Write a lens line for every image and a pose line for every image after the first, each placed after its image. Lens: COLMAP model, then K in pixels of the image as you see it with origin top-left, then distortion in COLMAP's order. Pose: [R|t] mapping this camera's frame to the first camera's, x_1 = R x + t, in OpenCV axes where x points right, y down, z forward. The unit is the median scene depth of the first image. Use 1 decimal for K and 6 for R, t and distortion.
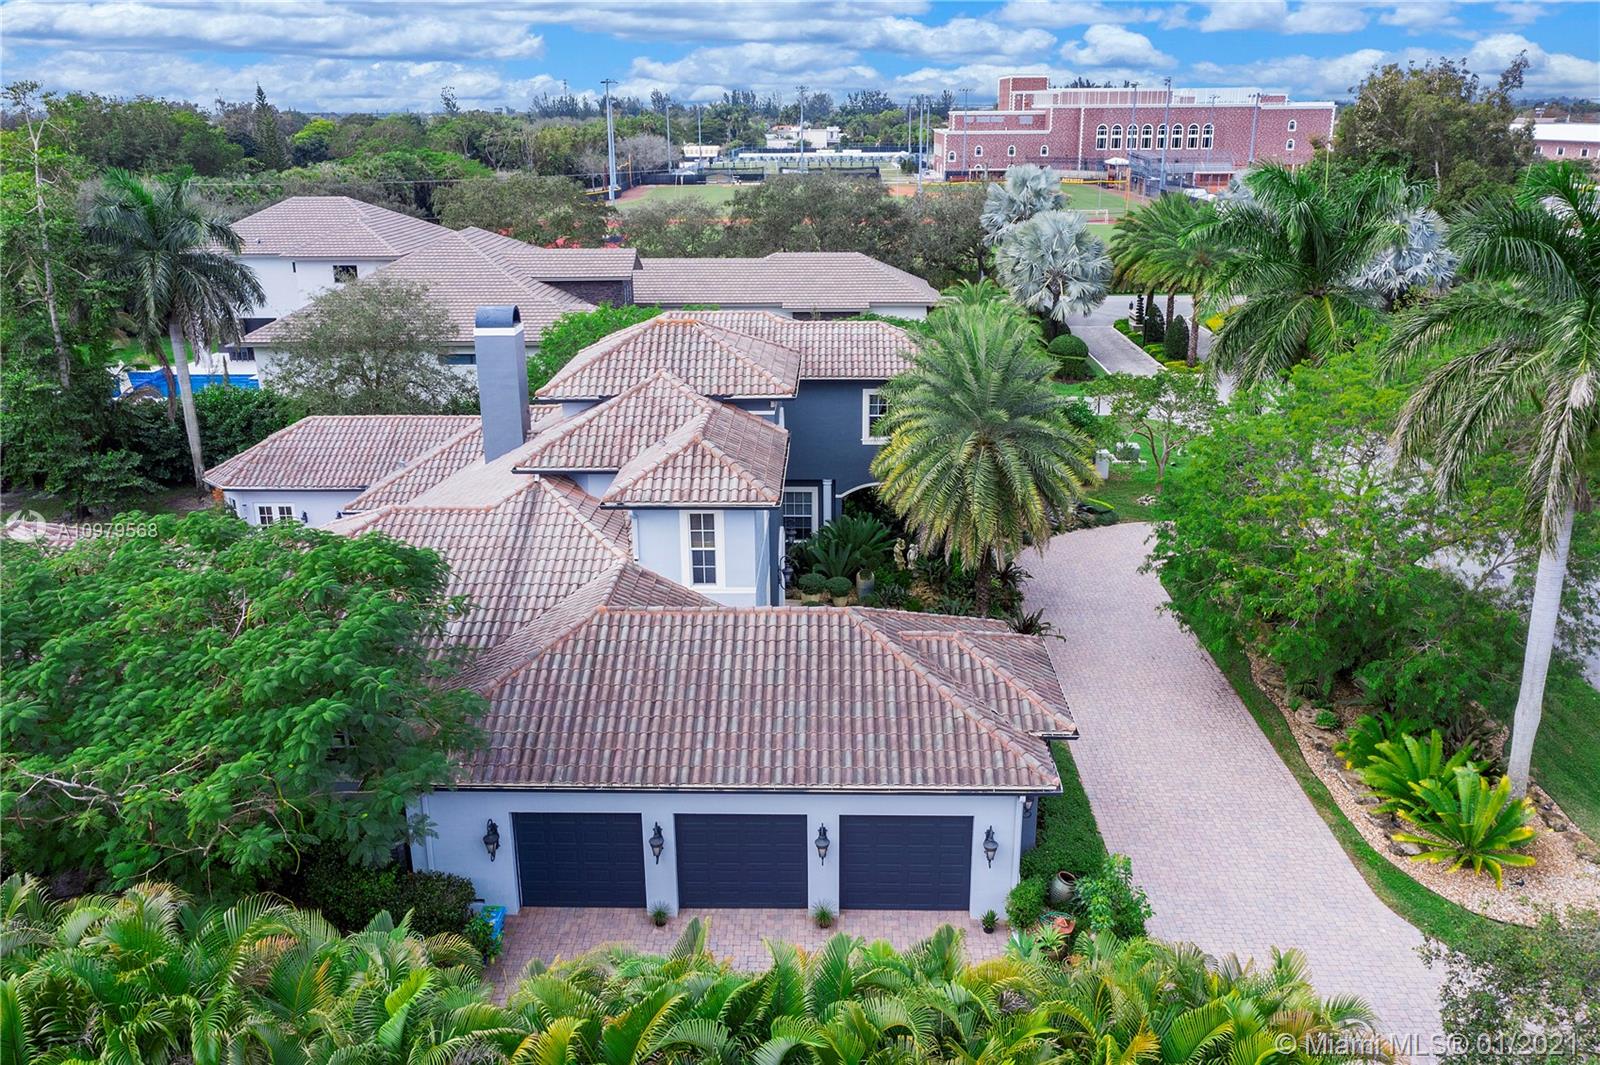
lens RADIAL K [[1304.7, 0, 800.0], [0, 1304.7, 532.5], [0, 0, 1]] dist [0.003460, -0.000007]
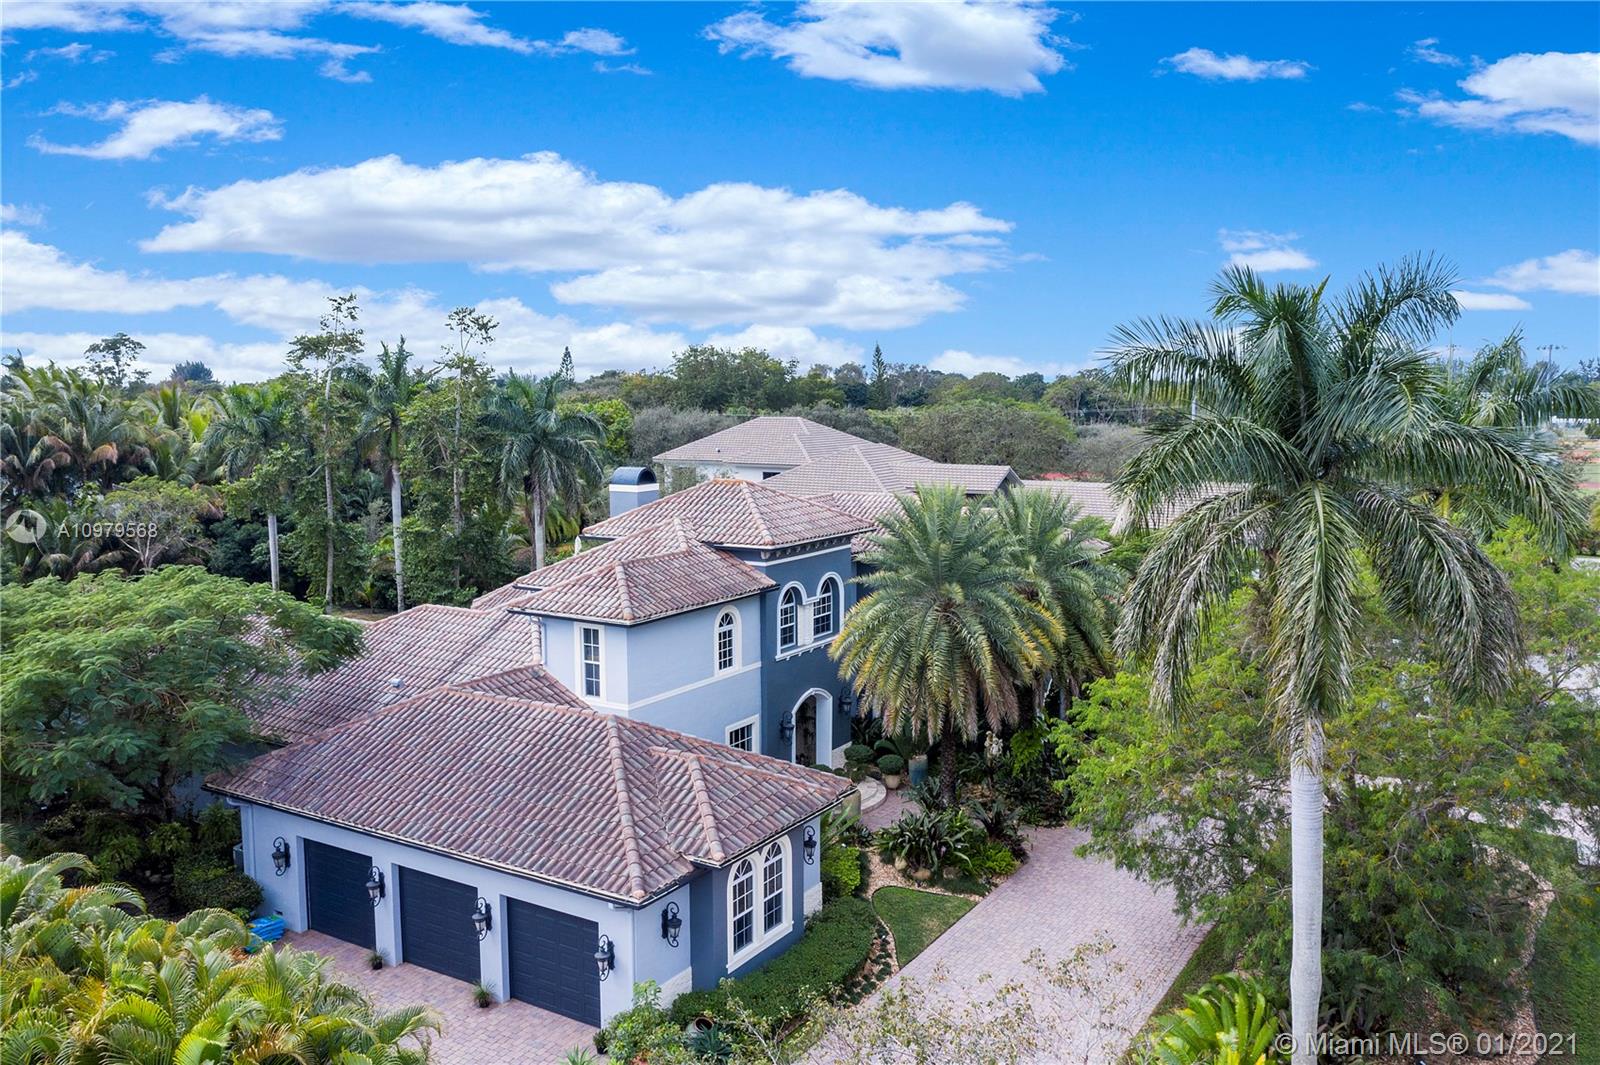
lens RADIAL K [[1279.6, 0, 800.0], [0, 1279.6, 532.5], [0, 0, 1]] dist [-0.006987, -0.000313]
pose [[0.860041, 0.060861, -0.506582, 0.616498], [-0.159034, 0.975374, -0.152816, 0.042990], [0.484807, 0.211992, 0.848541, 0.154216]]
